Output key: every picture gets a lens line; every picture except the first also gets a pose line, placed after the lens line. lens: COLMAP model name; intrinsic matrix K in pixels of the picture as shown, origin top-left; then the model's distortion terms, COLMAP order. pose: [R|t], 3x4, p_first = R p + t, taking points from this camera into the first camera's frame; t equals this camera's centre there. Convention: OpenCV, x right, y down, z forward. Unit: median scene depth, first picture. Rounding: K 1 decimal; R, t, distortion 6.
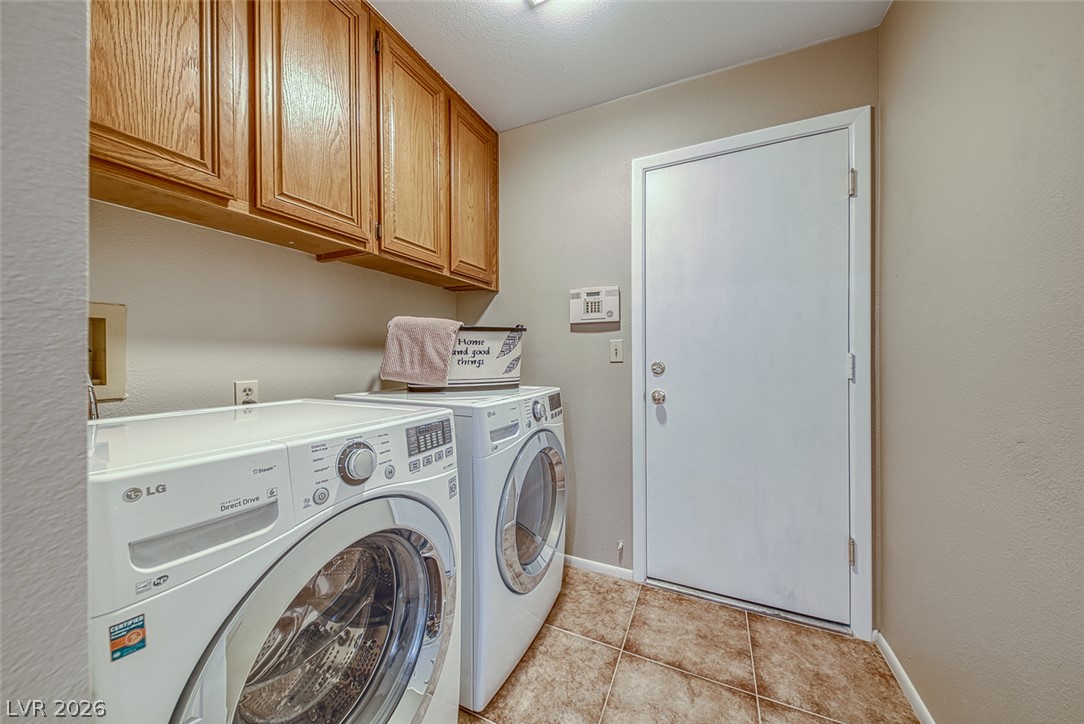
lens RADIAL K [[374.7, 0, 542.4], [0, 374.7, 360.3], [0, 0, 1]] dist [0.000566, -0.000017]
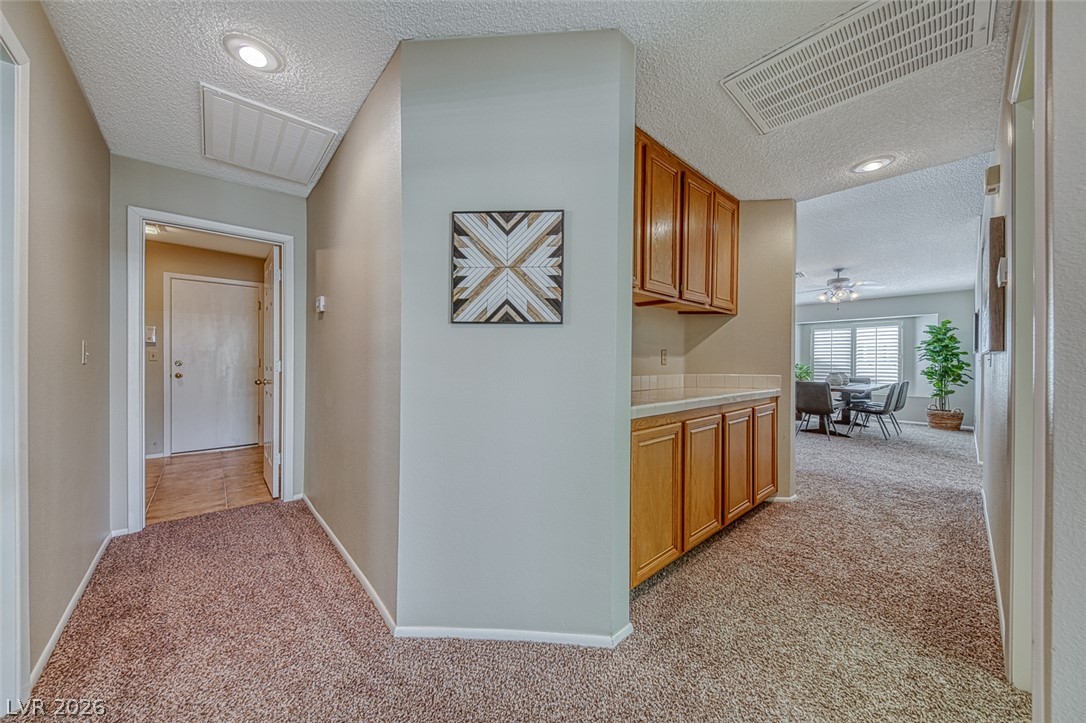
lens RADIAL K [[375.4, 0, 543.5], [0, 375.4, 361.8], [0, 0, 1]] dist [0.000566, -0.000017]
pose [[0.392746, -0.001483, 0.919646, -0.948537], [0.003058, 0.999995, 0.000306, 0.020431], [-0.919642, 0.002692, 0.392748, -2.006185]]
